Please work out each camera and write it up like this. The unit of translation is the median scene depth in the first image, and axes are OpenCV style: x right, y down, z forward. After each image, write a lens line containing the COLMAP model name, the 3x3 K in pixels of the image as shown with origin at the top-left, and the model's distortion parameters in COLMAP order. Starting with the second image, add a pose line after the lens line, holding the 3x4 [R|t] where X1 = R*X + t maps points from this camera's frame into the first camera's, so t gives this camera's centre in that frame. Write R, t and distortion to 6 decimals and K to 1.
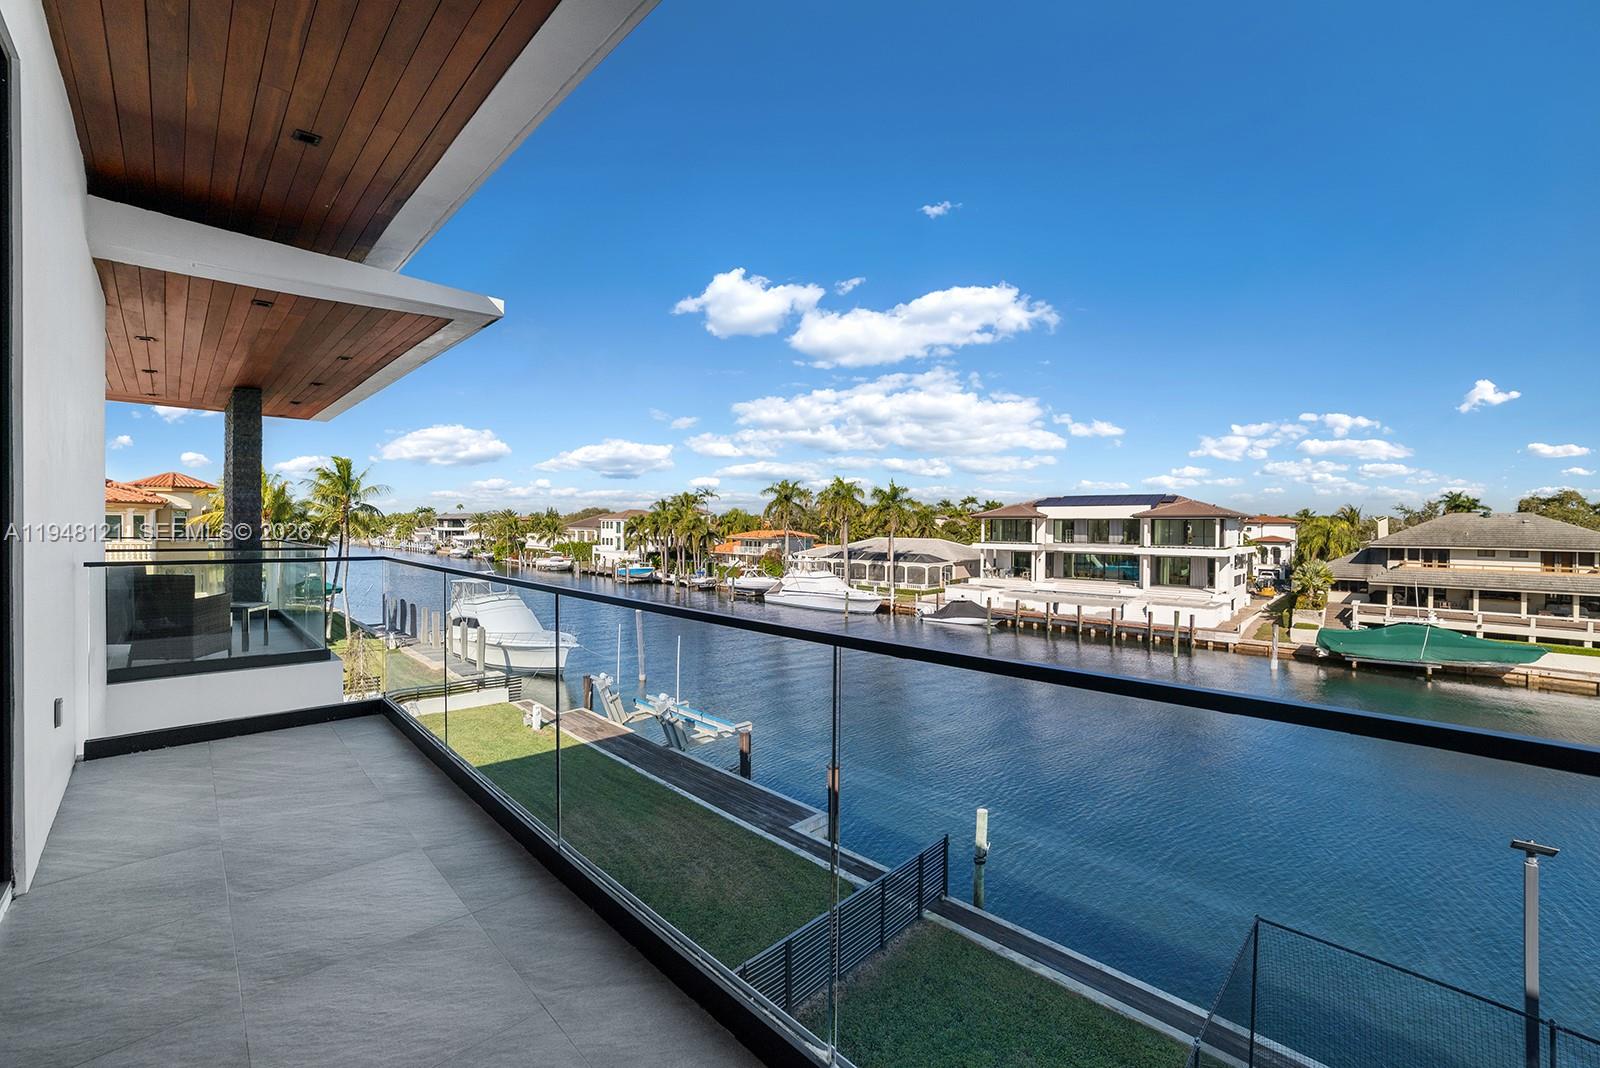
lens RADIAL K [[648.6, 0, 800.0], [0, 648.6, 534.0], [0, 0, 1]] dist [-0.000034, 0.000106]
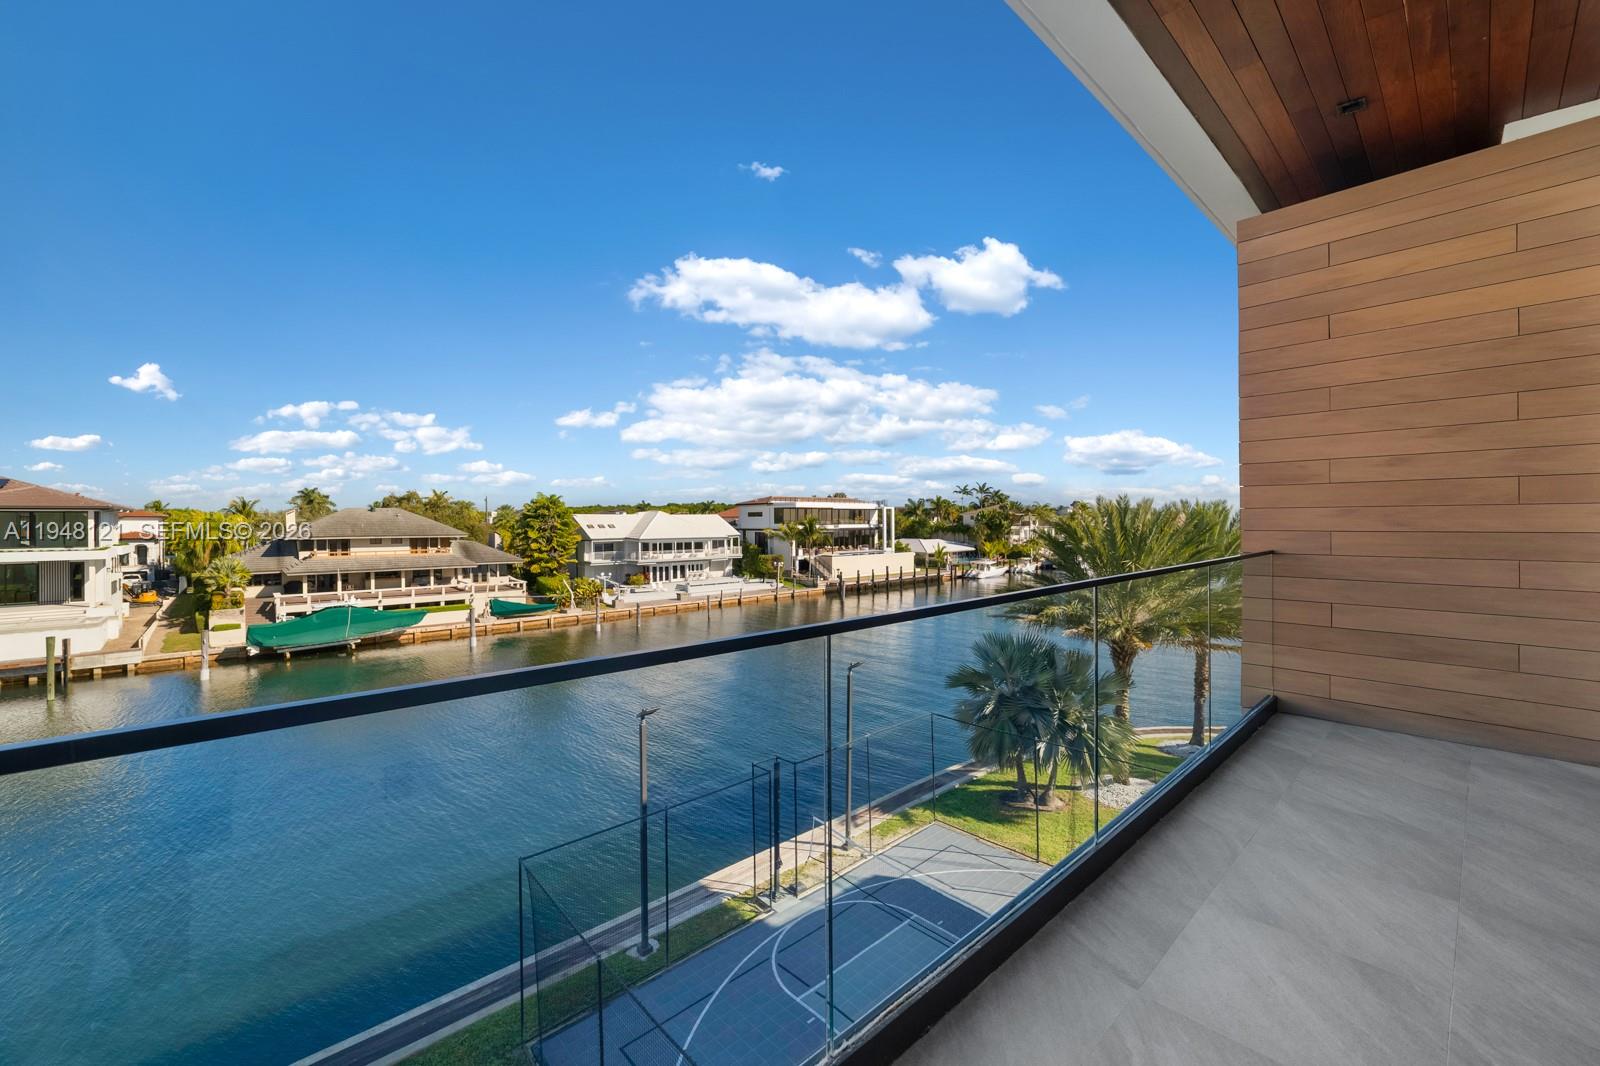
lens RADIAL K [[662.1, 0, 799.7], [0, 662.1, 523.6], [0, 0, 1]] dist [-0.003338, -0.000558]
pose [[0.051954, -0.010654, 0.998593, -0.129407], [0.017524, 0.999799, 0.009755, -0.001449], [-0.998496, 0.016992, 0.052130, 0.130951]]
